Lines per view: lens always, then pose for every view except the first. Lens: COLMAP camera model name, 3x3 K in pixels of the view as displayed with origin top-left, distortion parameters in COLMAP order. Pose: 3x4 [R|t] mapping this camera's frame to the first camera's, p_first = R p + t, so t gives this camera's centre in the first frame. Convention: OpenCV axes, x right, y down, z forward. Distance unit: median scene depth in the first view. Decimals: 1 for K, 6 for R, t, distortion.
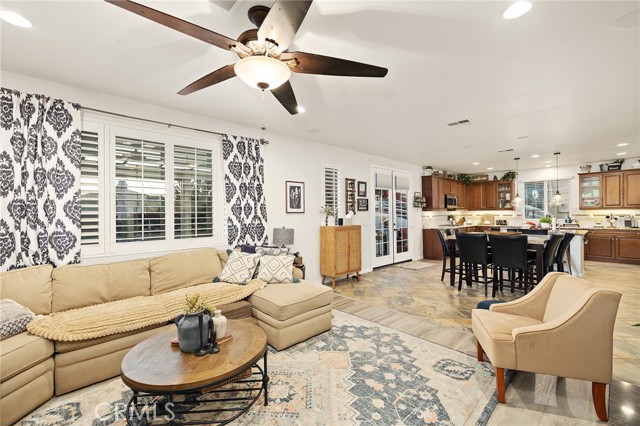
lens RADIAL K [[270.4, 0, 316.0], [0, 270.4, 214.1], [0, 0, 1]] dist [0.002544, -0.000024]
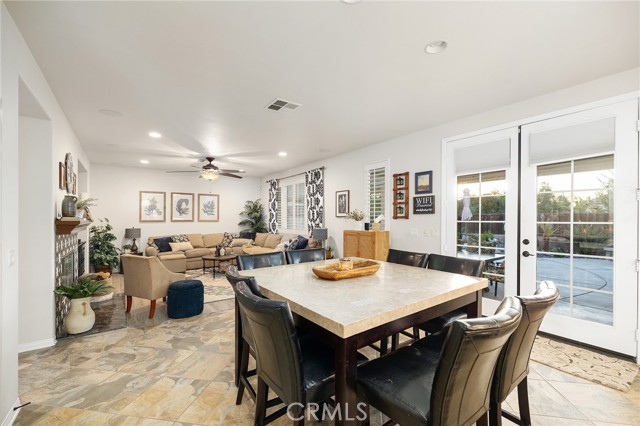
lens RADIAL K [[273.9, 0, 318.4], [0, 273.9, 216.3], [0, 0, 1]] dist [0.000729, 0.000156]
pose [[-0.110307, 0.006392, -0.993877, 0.914442], [0.005188, 0.999969, 0.005855, -0.011593], [0.993884, -0.004510, -0.110336, 0.820184]]
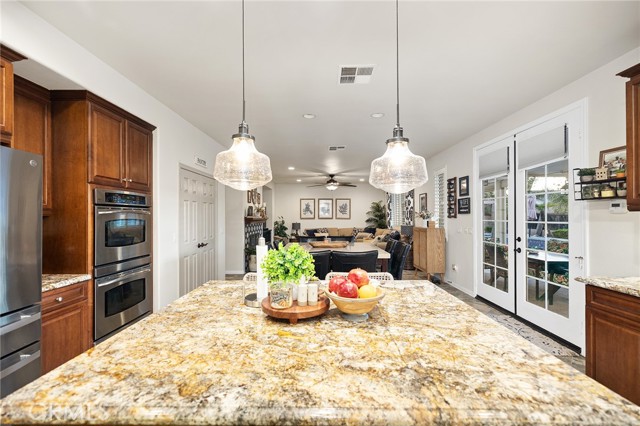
lens RADIAL K [[270.4, 0, 316.0], [0, 270.4, 214.1], [0, 0, 1]] dist [0.002544, -0.000024]
pose [[-0.686095, 0.007003, -0.727478, 1.064716], [0.009505, 0.999955, 0.000662, -0.015491], [0.727449, -0.006461, -0.686131, 1.247315]]
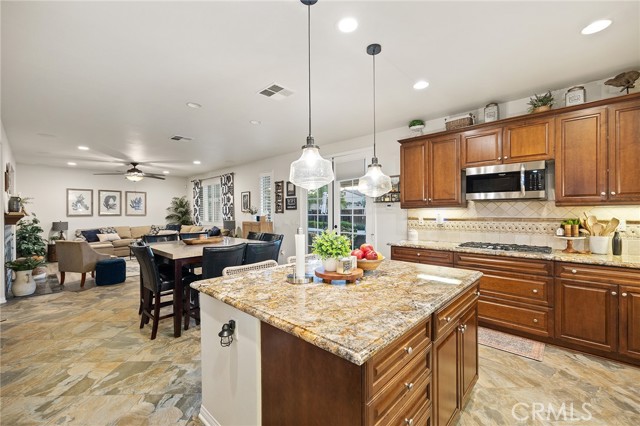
lens RADIAL K [[270.4, 0, 316.0], [0, 270.4, 214.1], [0, 0, 1]] dist [0.002544, -0.000024]
pose [[0.071175, 0.019512, -0.997273, 1.222633], [0.003506, 0.999798, 0.019812, -0.015830], [0.997458, -0.004906, 0.071092, 1.035924]]
